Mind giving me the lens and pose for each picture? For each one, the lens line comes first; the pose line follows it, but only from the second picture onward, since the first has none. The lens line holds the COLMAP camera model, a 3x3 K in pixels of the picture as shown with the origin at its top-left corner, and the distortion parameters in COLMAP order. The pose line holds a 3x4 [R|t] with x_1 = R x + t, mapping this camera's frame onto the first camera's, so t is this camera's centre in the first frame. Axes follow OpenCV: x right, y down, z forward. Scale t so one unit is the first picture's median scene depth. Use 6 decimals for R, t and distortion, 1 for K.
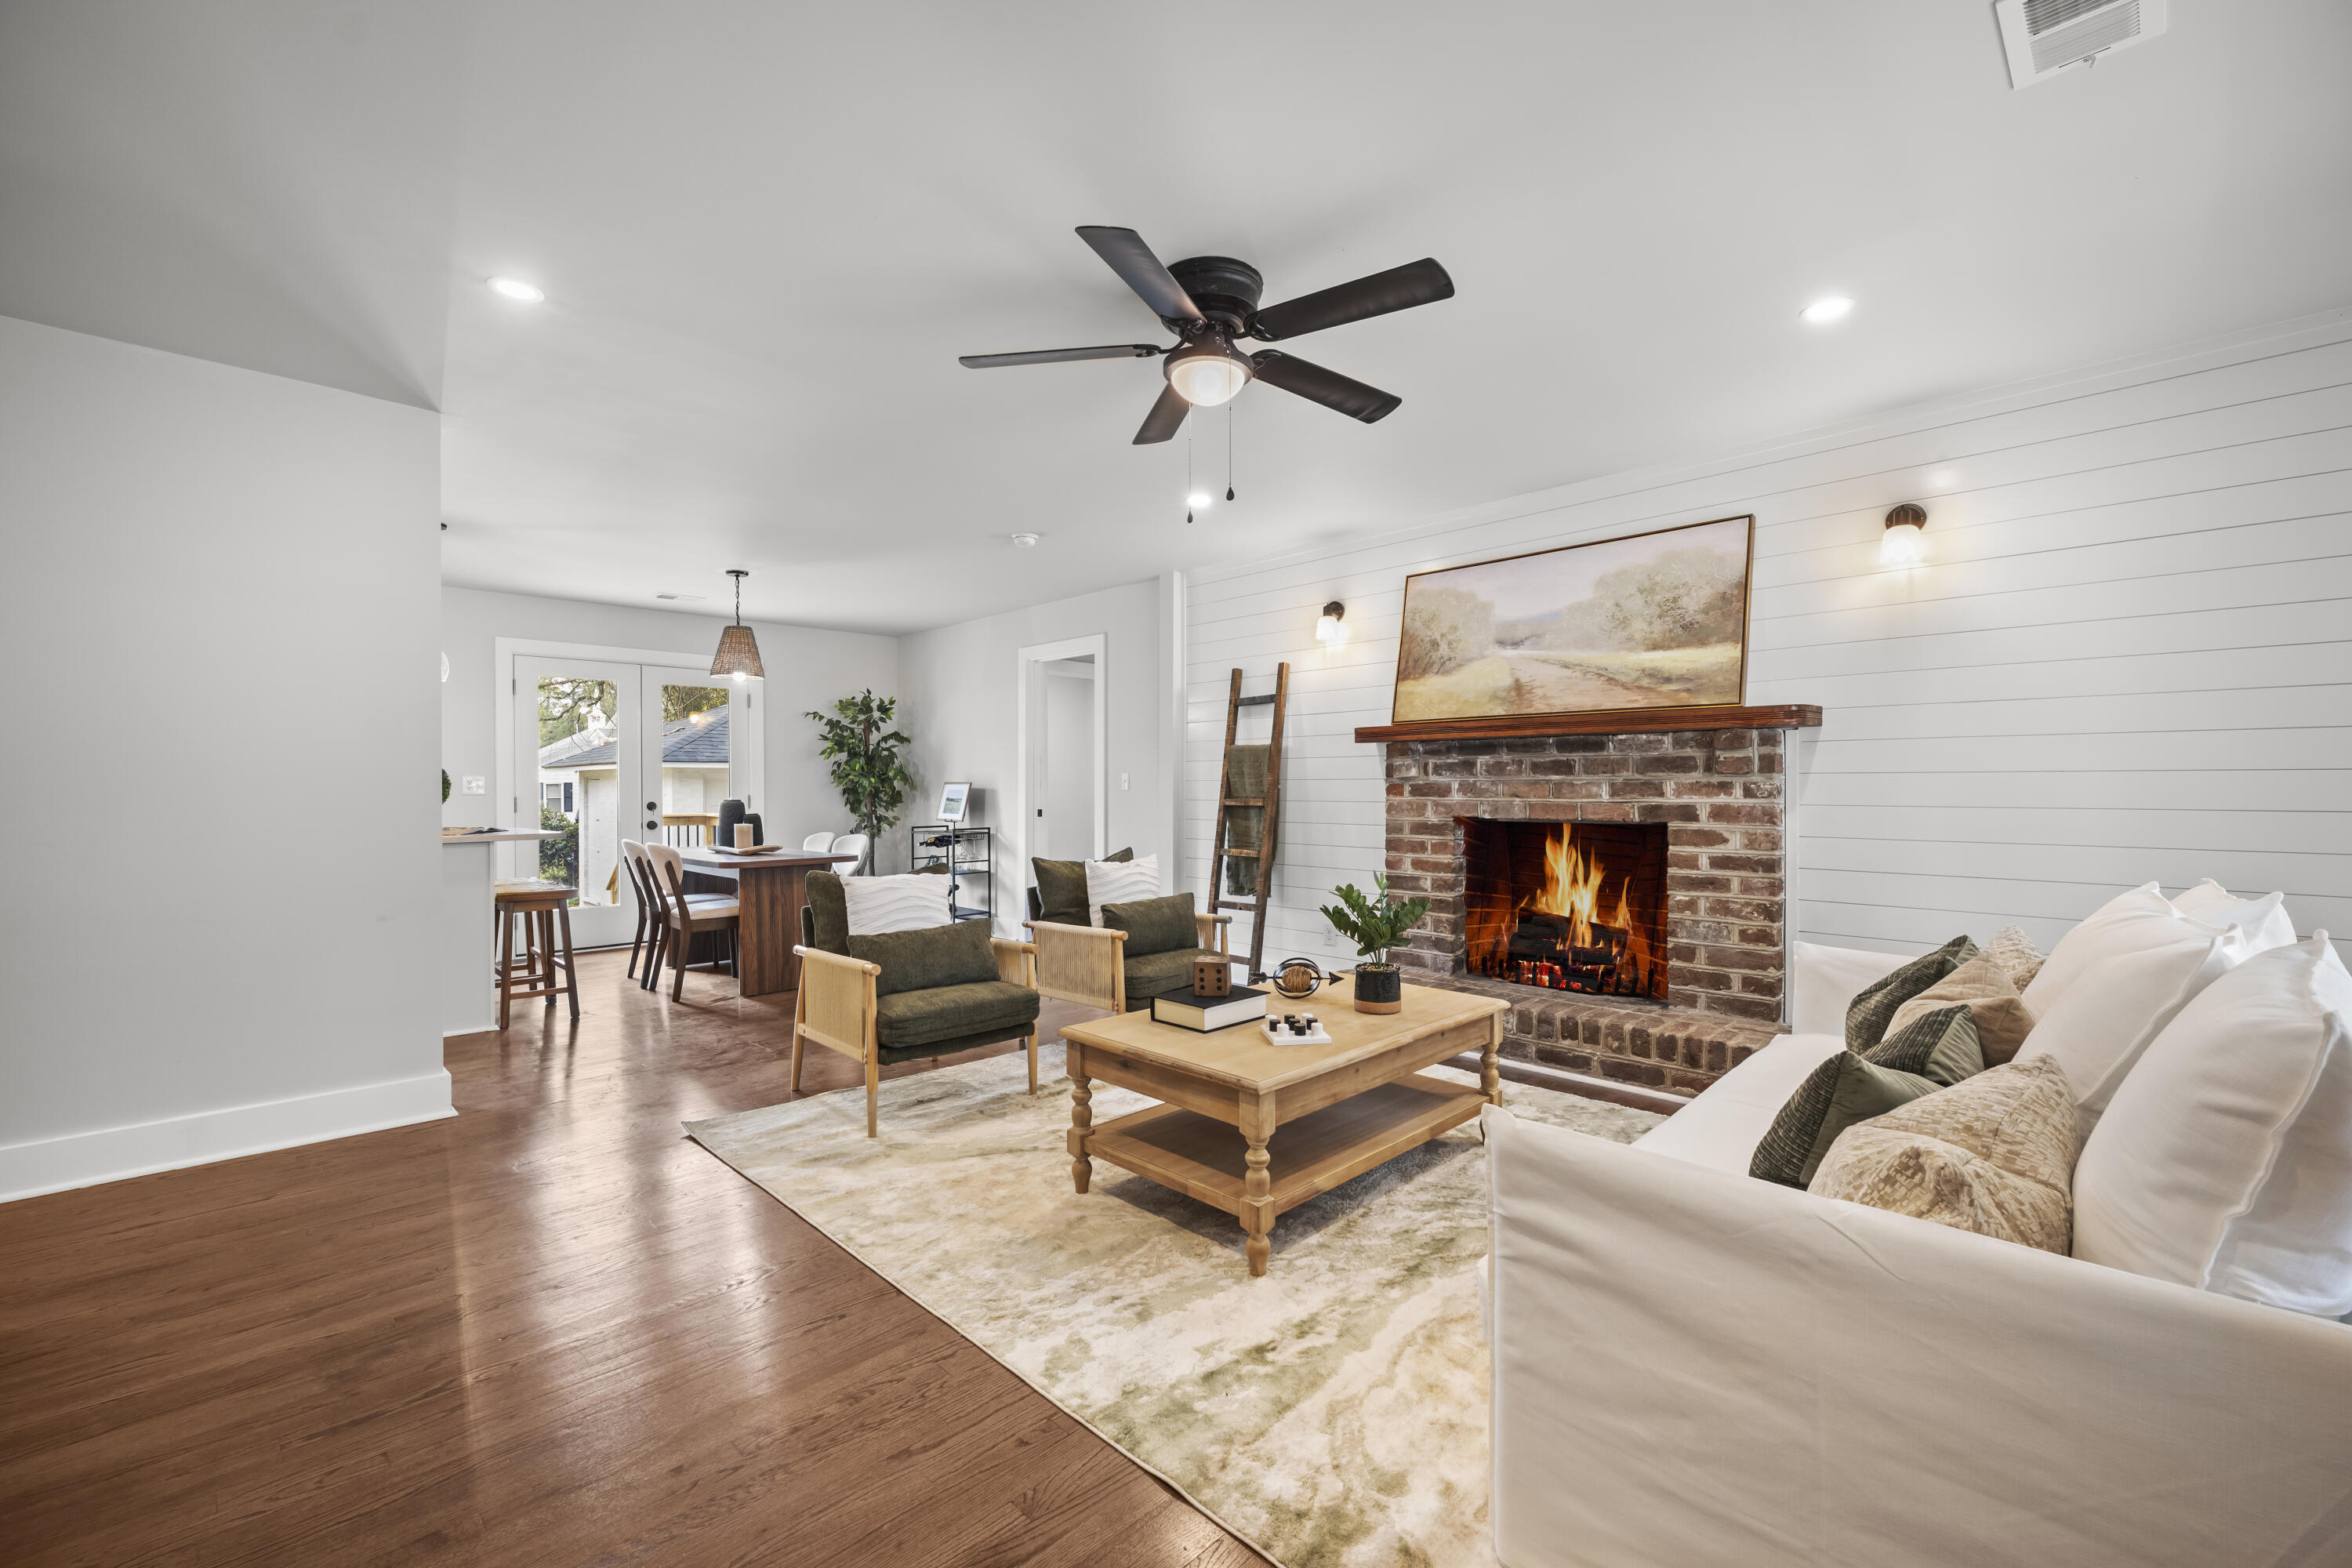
lens RADIAL K [[960.6, 0, 1166.2], [0, 960.6, 791.3], [0, 0, 1]] dist [-0.000436, -0.000113]
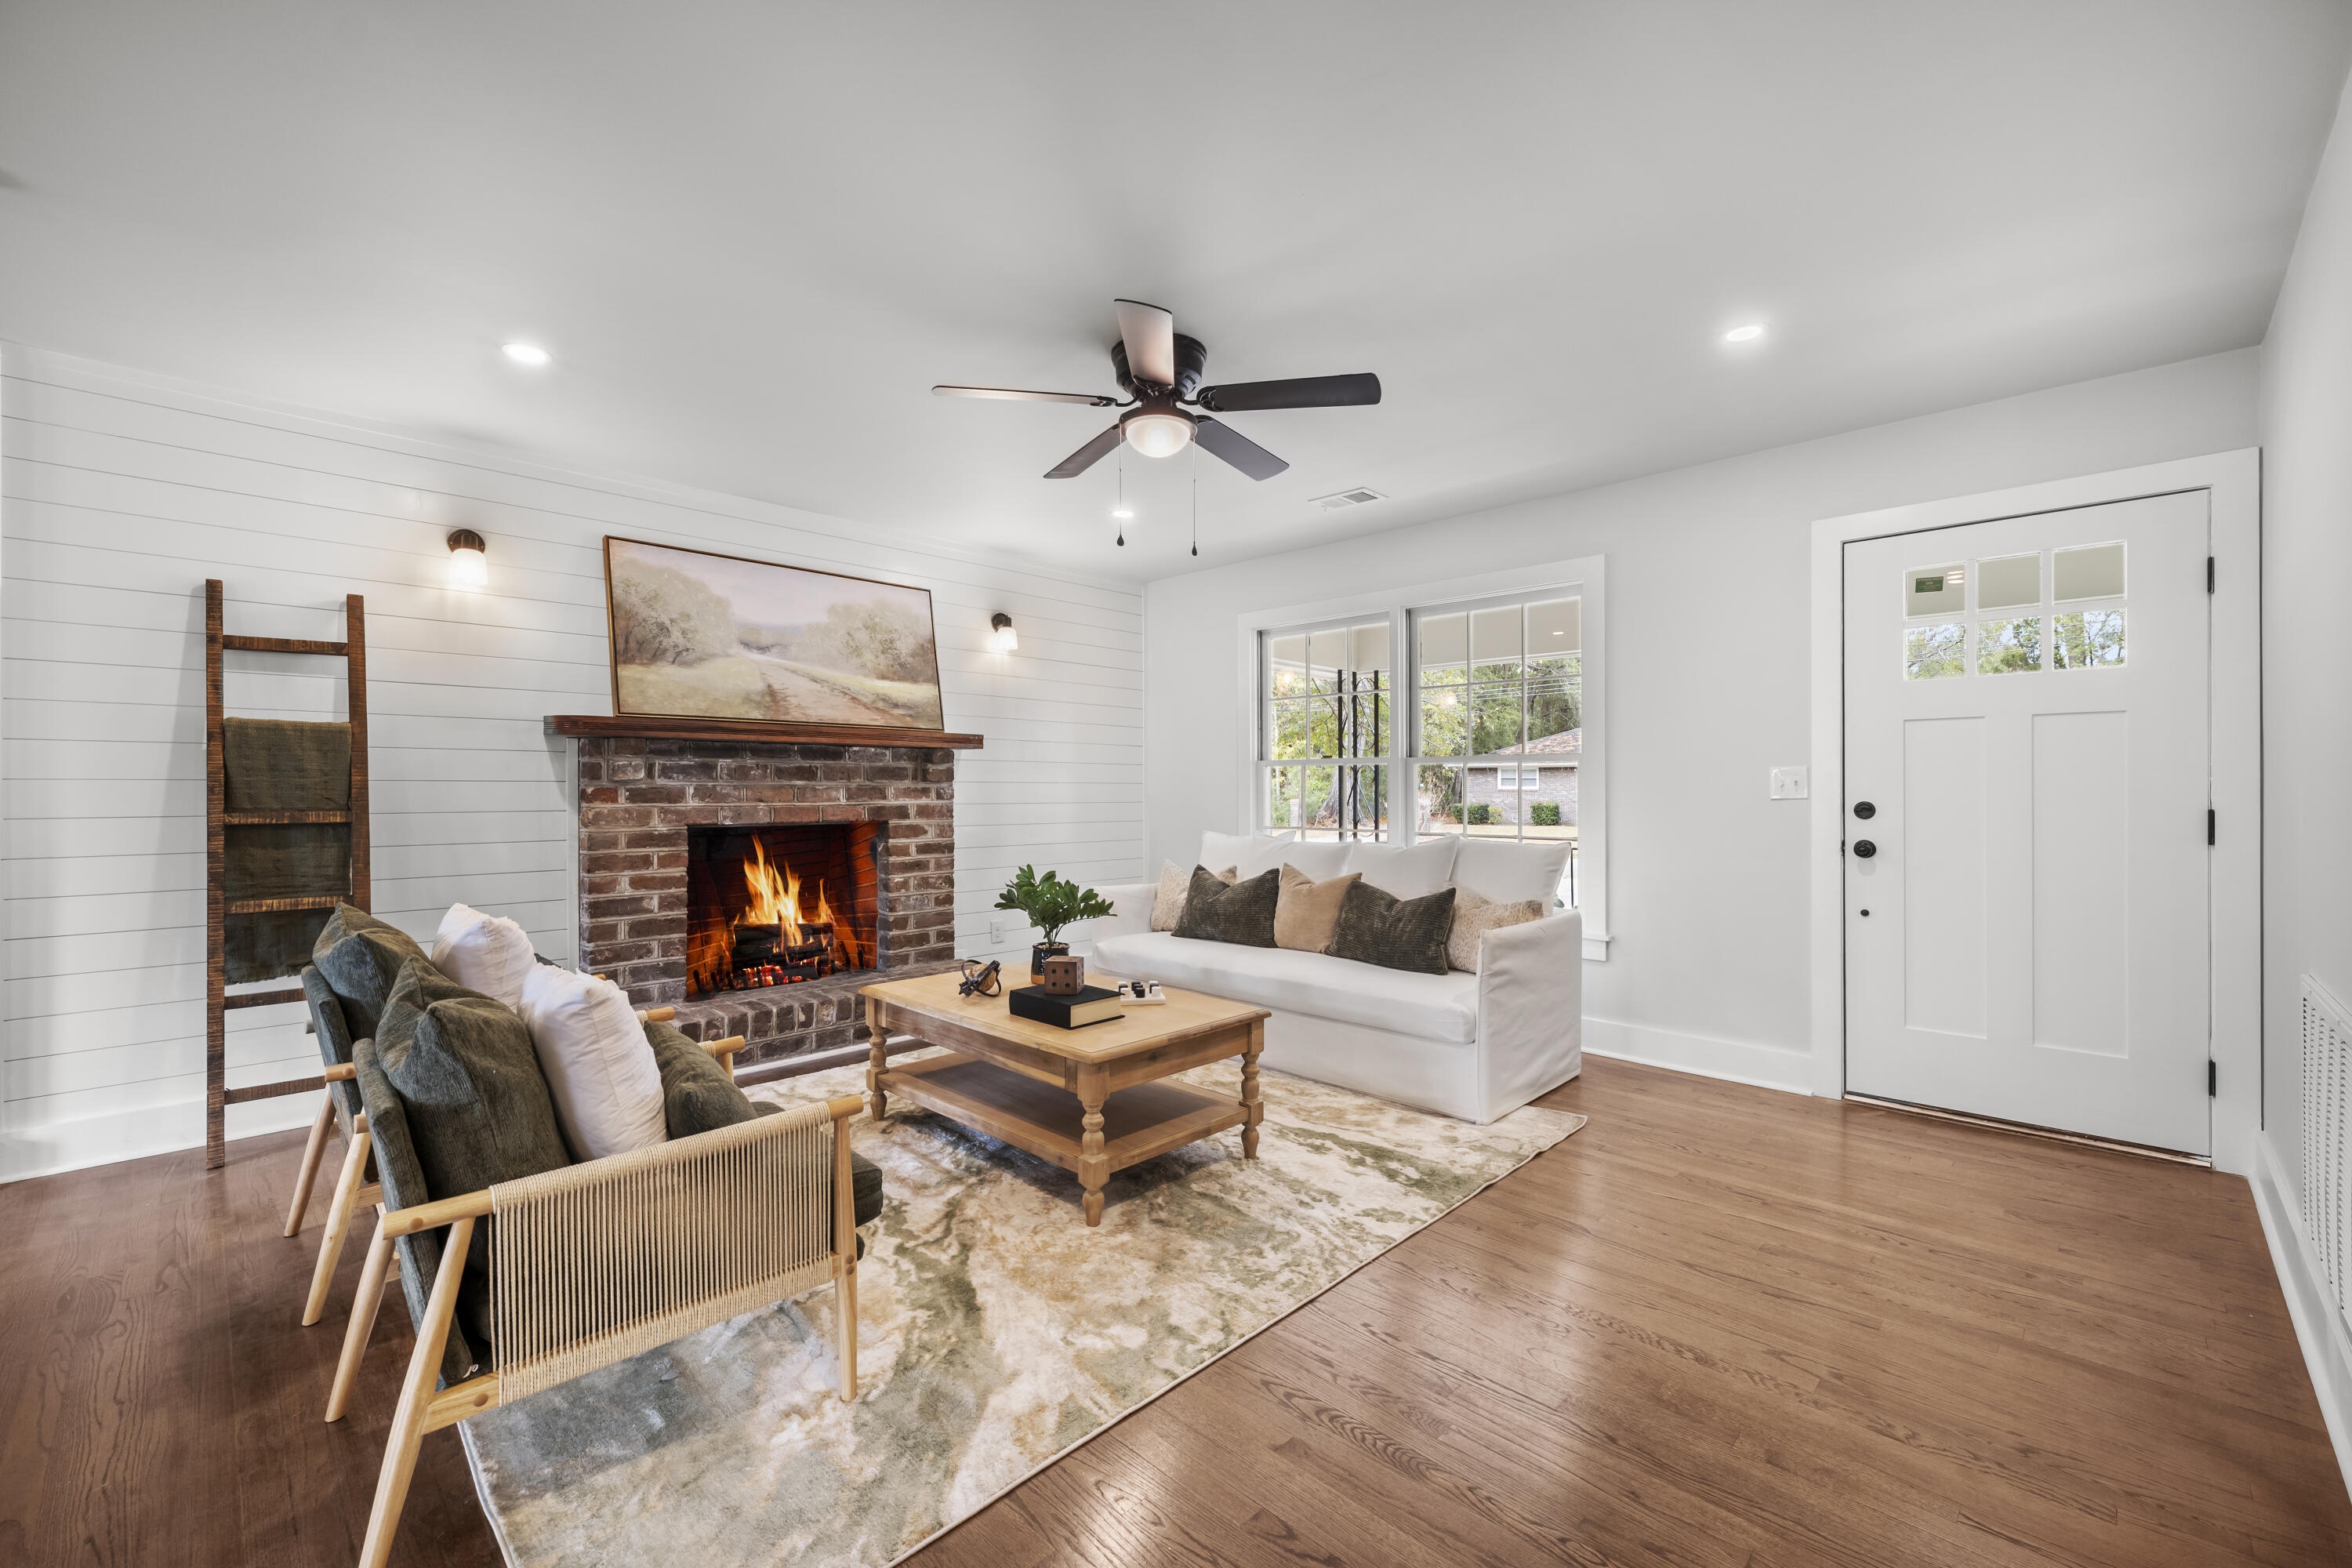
lens RADIAL K [[960.6, 0, 1166.2], [0, 960.6, 791.3], [0, 0, 1]] dist [-0.000436, -0.000113]
pose [[-0.016734, 0.000430, 0.999860, -0.636940], [0.004928, 0.999988, -0.000347, -0.002358], [-0.999848, 0.004922, -0.016736, 0.586725]]
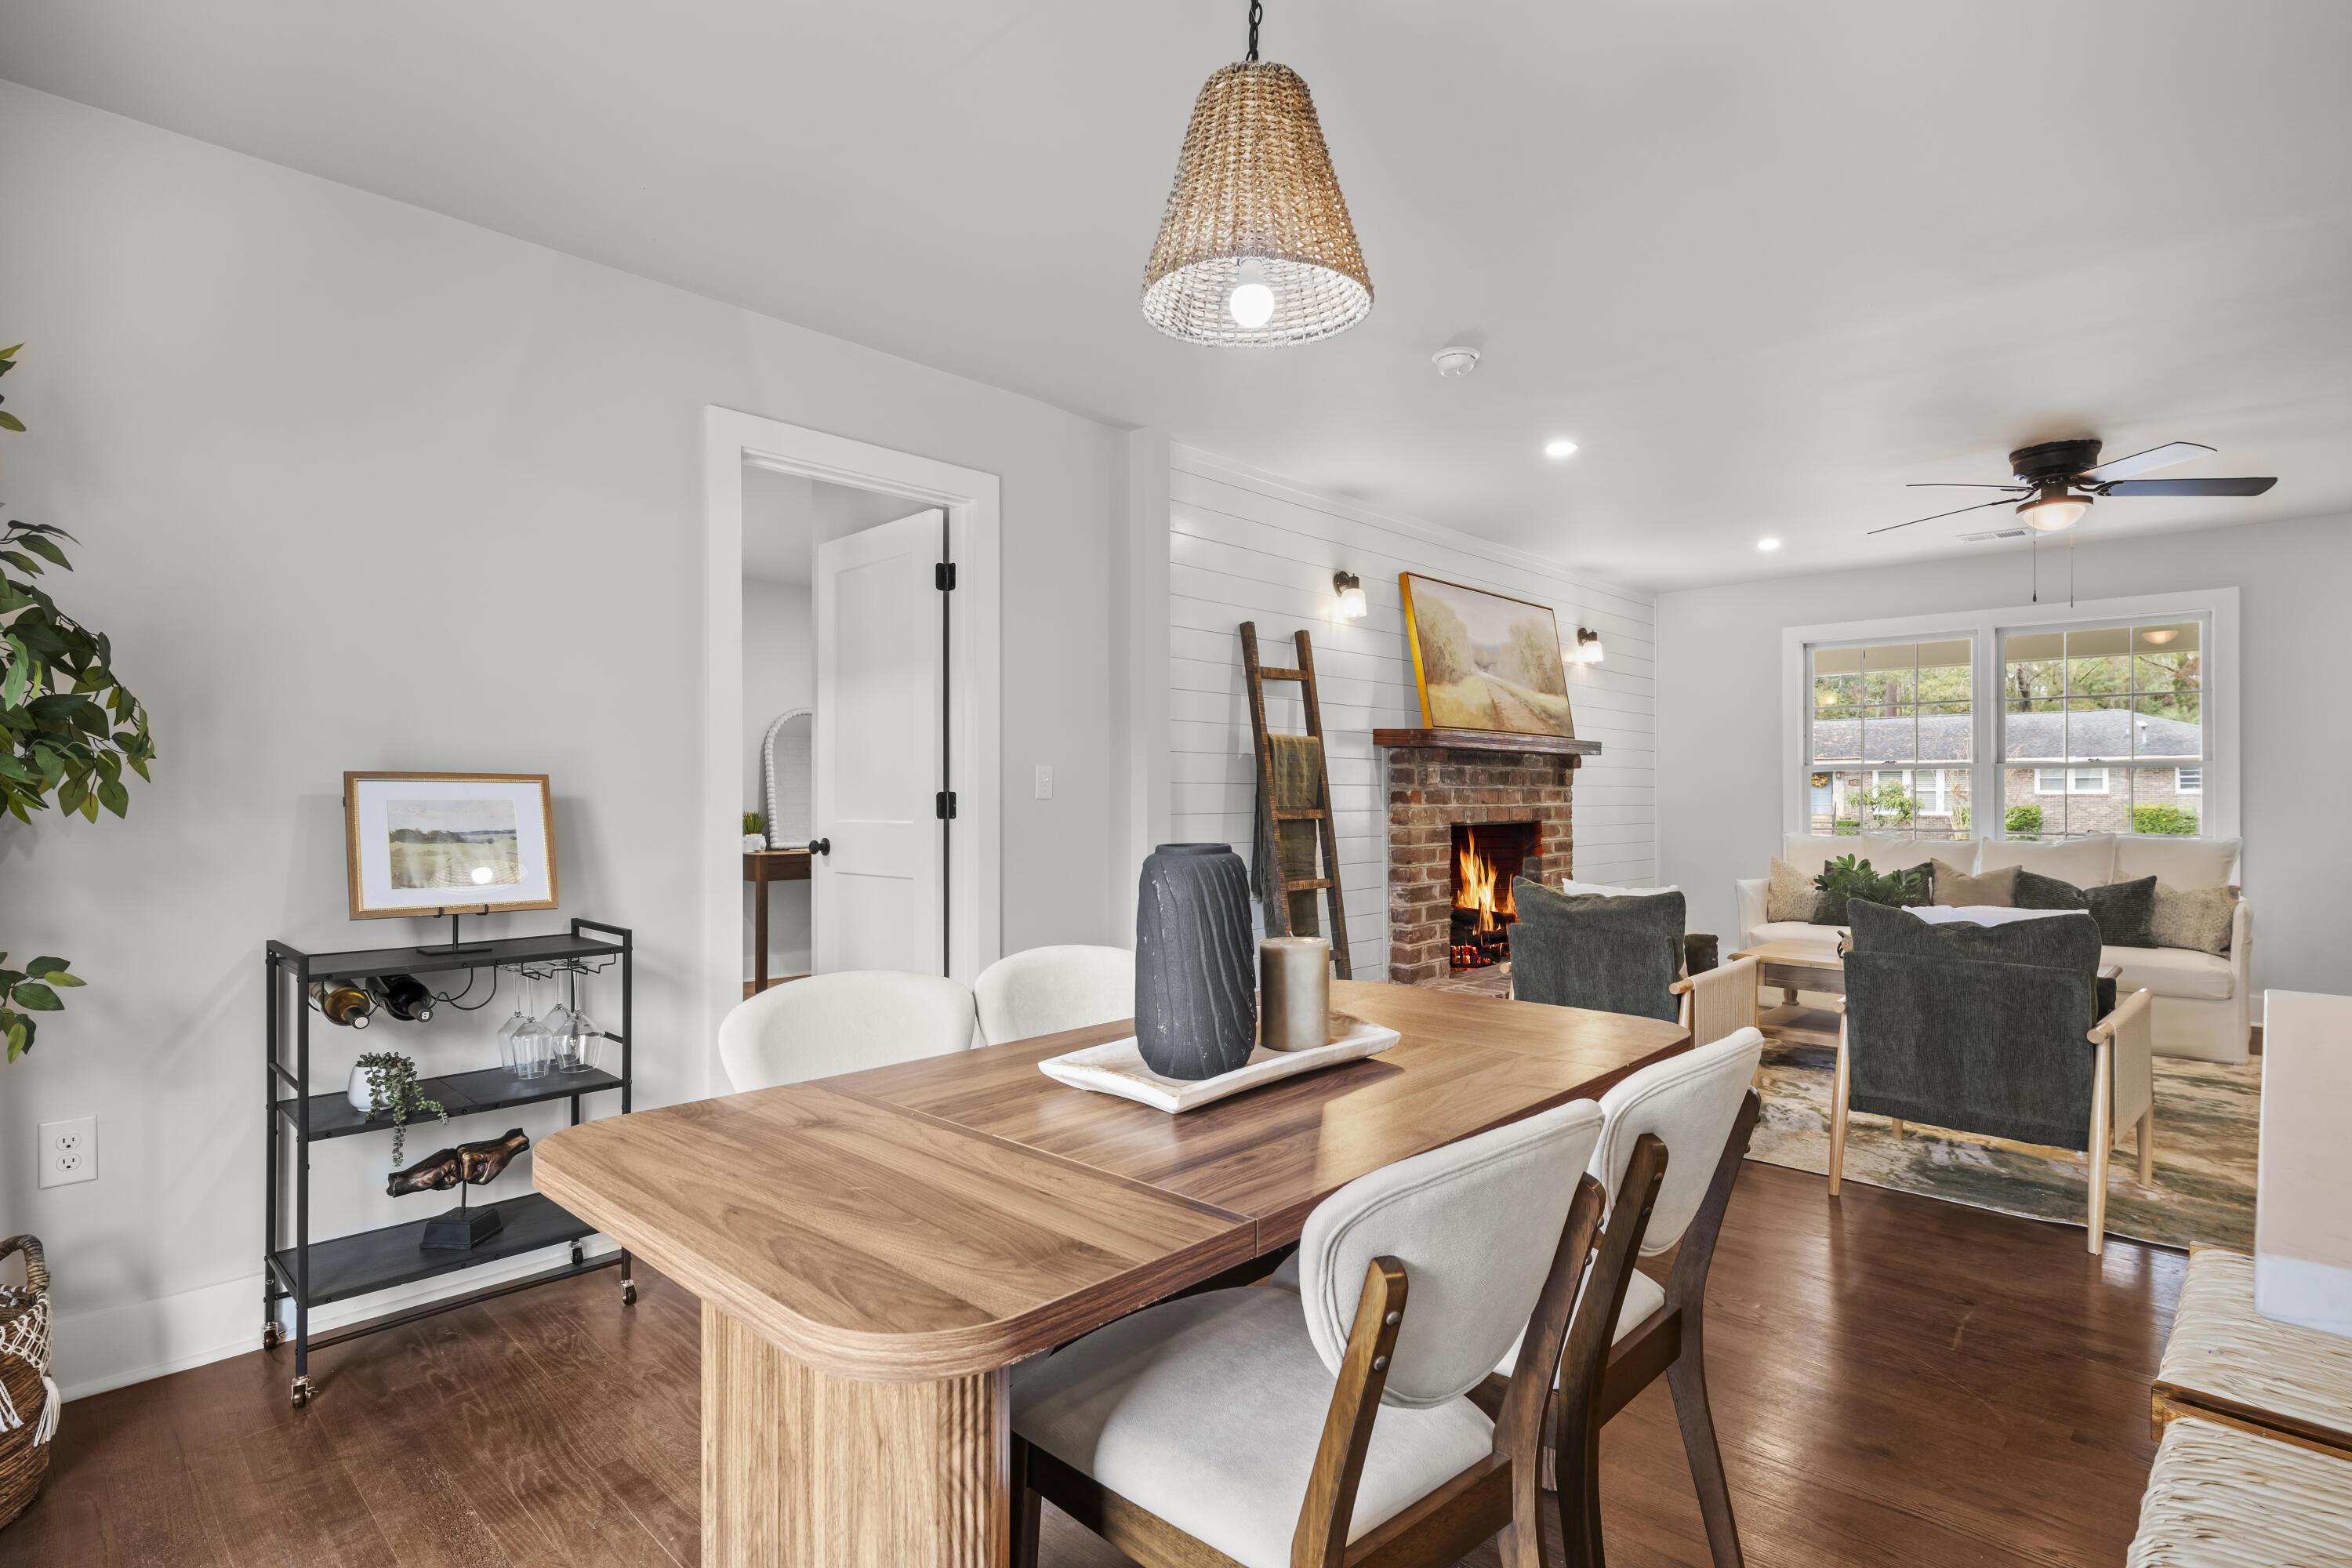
lens RADIAL K [[1177.0, 0, 1171.3], [0, 1177.0, 793.3], [0, 0, 1]] dist [0.001413, 0.000238]
pose [[-0.034208, 0.002073, 0.999413, -0.992143], [0.004263, 0.999989, -0.001929, -0.004435], [-0.999406, 0.004195, -0.034216, 1.396771]]
